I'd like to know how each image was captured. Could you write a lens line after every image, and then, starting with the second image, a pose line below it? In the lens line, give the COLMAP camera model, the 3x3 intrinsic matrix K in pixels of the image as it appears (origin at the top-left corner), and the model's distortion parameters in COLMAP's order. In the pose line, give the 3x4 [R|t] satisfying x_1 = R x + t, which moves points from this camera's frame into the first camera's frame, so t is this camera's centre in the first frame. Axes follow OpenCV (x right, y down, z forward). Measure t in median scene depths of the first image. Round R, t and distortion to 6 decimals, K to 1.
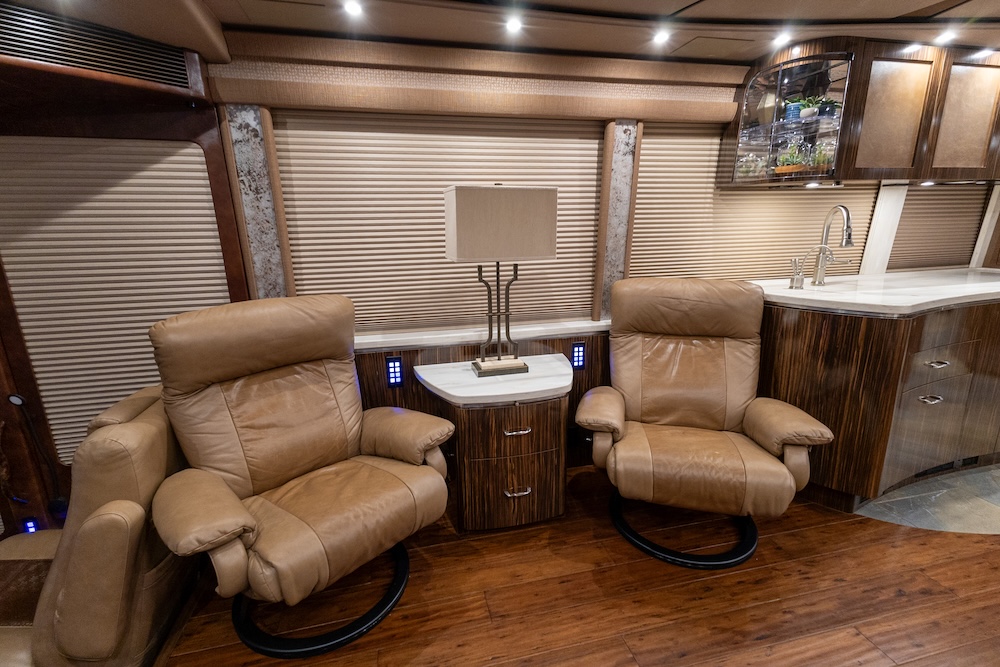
lens RADIAL K [[454.9, 0, 500.6], [0, 454.9, 330.9], [0, 0, 1]] dist [0.013568, 0.000178]
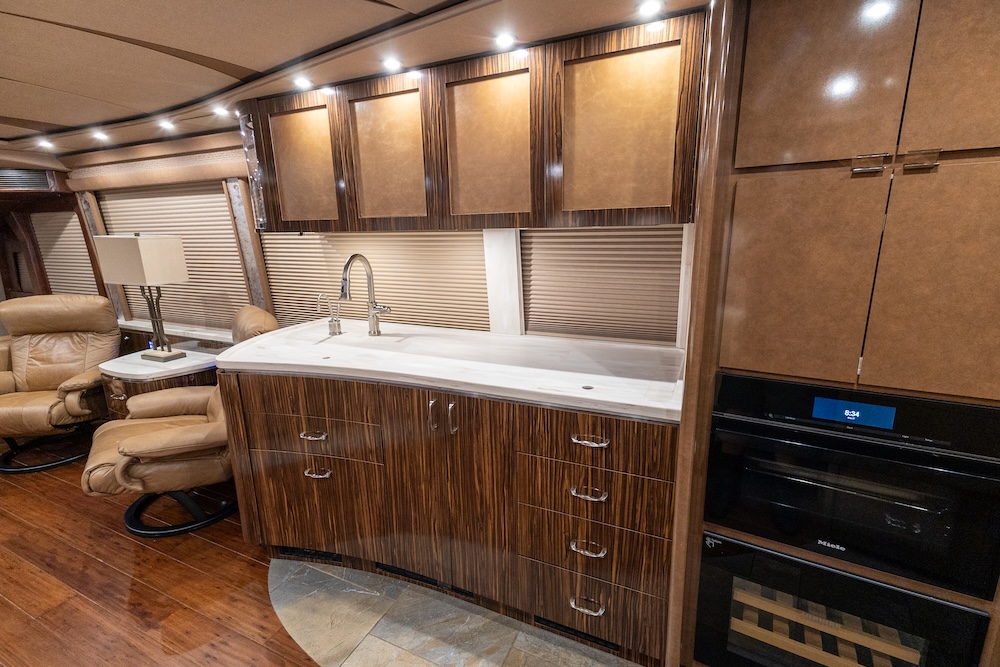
lens RADIAL K [[464.1, 0, 495.2], [0, 464.1, 333.2], [0, 0, 1]] dist [0.025105, -0.010120]
pose [[0.773927, 0.145246, -0.616393, 1.745761], [-0.138262, 0.988615, 0.059357, -0.230492], [0.617997, 0.039286, 0.785198, 0.482086]]
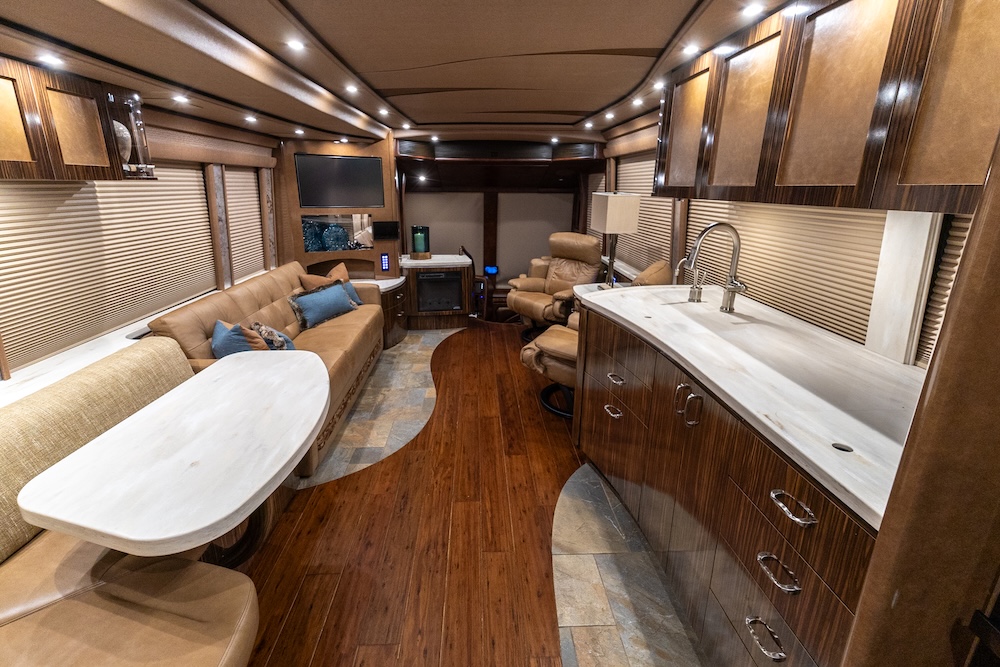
lens RADIAL K [[464.1, 0, 495.2], [0, 464.1, 333.2], [0, 0, 1]] dist [0.025105, -0.010120]
pose [[-0.194035, 0.314363, -0.929261, 1.928362], [-0.226935, 0.907186, 0.354280, -0.330456], [0.954385, 0.279625, -0.104686, 0.809104]]
